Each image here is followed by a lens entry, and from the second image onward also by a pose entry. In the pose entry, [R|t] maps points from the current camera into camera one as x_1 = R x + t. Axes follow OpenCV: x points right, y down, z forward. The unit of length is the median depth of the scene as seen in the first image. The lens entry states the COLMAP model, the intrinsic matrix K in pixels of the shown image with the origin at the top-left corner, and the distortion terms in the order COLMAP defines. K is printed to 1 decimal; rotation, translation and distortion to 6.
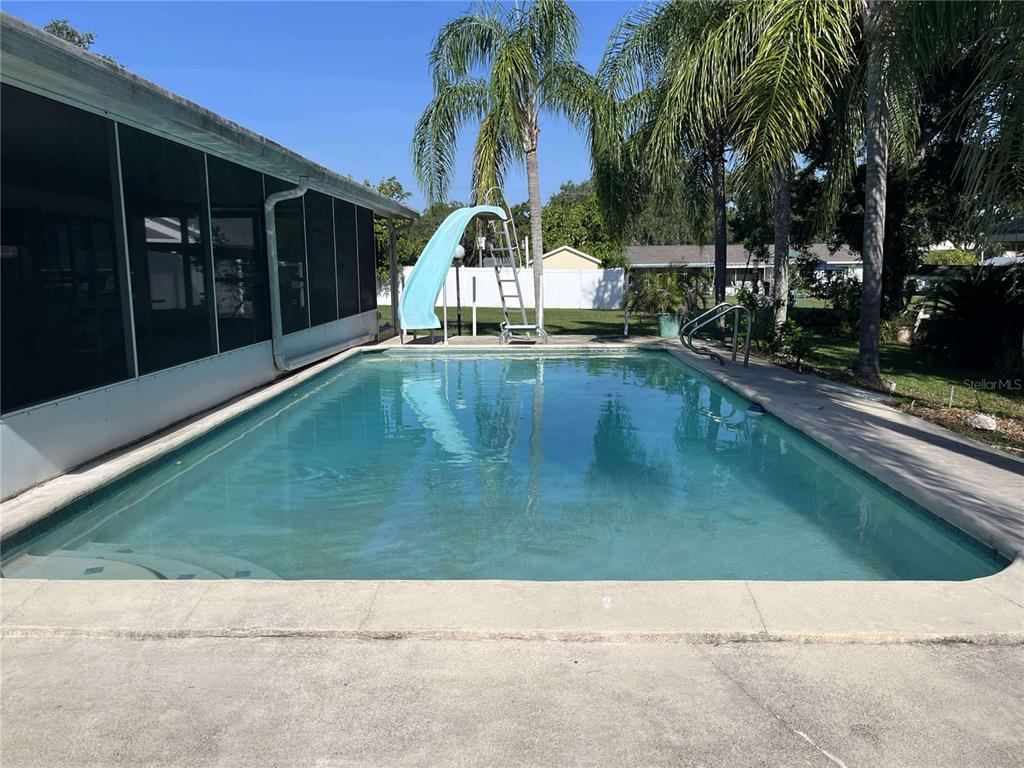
lens RADIAL K [[779.6, 0, 511.8], [0, 779.6, 385.8], [0, 0, 1]] dist [0.059827, 0.000545]
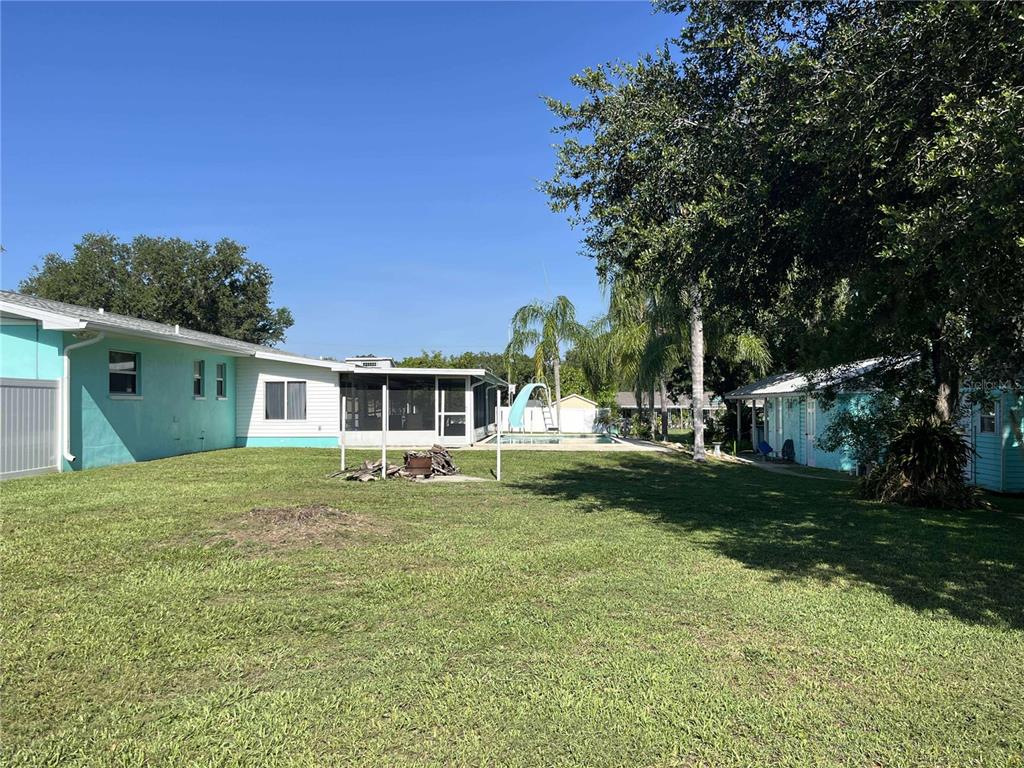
lens RADIAL K [[779.6, 0, 511.5], [0, 779.6, 386.1], [0, 0, 1]] dist [0.059827, 0.000545]
pose [[0.999720, -0.003231, -0.023454, -0.047621], [-0.000999, 0.984008, -0.178123, 0.186353], [0.023654, 0.178097, 0.983729, -1.205796]]
